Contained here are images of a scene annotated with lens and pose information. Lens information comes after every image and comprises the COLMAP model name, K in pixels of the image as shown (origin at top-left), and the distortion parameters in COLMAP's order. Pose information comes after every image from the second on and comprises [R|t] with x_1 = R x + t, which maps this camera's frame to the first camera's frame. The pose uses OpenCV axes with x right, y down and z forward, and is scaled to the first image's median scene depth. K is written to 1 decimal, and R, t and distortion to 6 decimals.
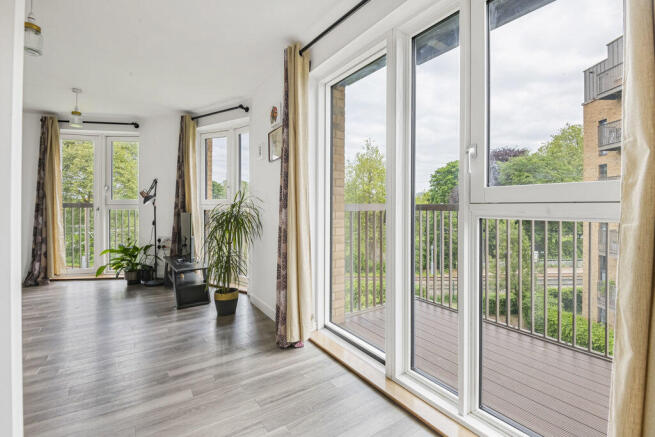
lens RADIAL K [[305.6, 0, 337.4], [0, 305.6, 207.6], [0, 0, 1]] dist [-0.028289, -0.000954]
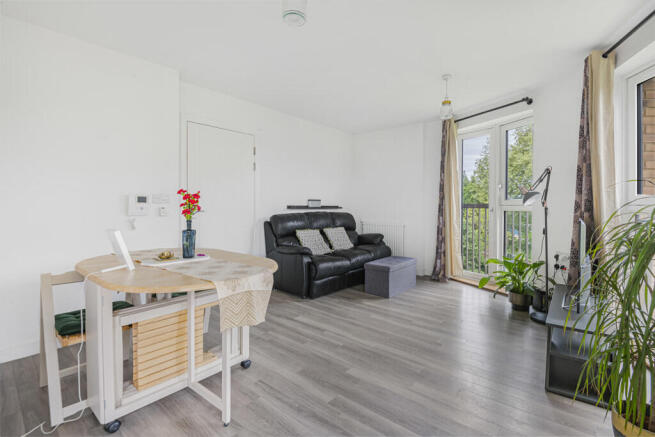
lens RADIAL K [[309.4, 0, 342.2], [0, 309.4, 206.2], [0, 0, 1]] dist [0.029452, -0.006405]
pose [[0.302503, 0.002421, -0.953145, -0.059699], [-0.015830, 0.999872, -0.002484, 0.002117], [0.953017, 0.015839, 0.302502, 0.331714]]
